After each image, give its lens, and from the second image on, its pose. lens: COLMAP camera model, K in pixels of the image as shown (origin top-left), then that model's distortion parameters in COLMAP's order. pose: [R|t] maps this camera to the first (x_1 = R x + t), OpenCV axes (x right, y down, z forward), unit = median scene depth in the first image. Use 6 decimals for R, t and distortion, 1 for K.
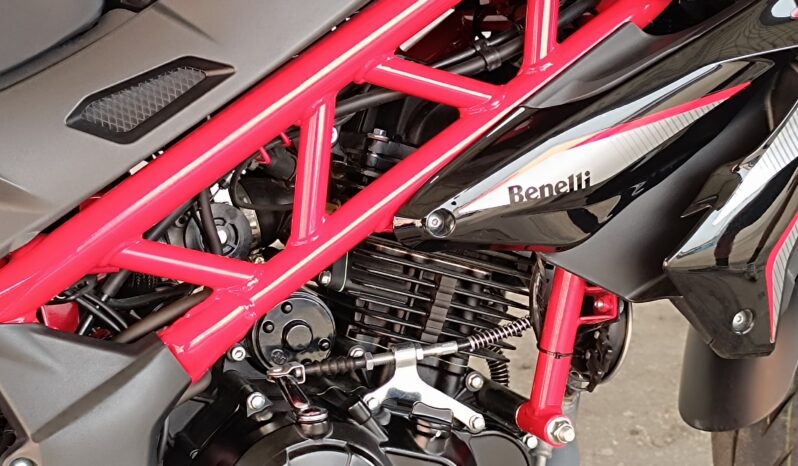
lens RADIAL K [[1450.9, 0, 398.6], [0, 1450.9, 222.8], [0, 0, 1]] dist [0.153544, -0.193981]
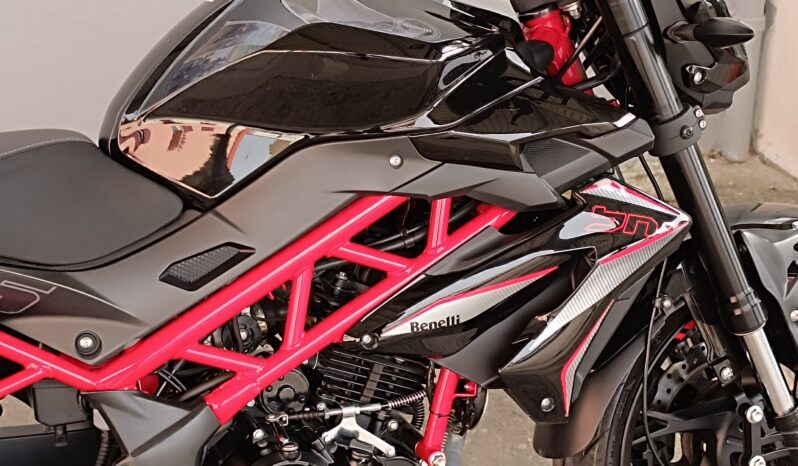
lens RADIAL K [[1450.9, 0, 398.6], [0, 1450.9, 222.8], [0, 0, 1]] dist [0.153544, -0.193981]
pose [[0.997893, 0.059838, -0.025081, 0.094315], [-0.058486, 0.996957, 0.051547, -0.222975], [0.028089, -0.049971, 0.998356, -0.689850]]
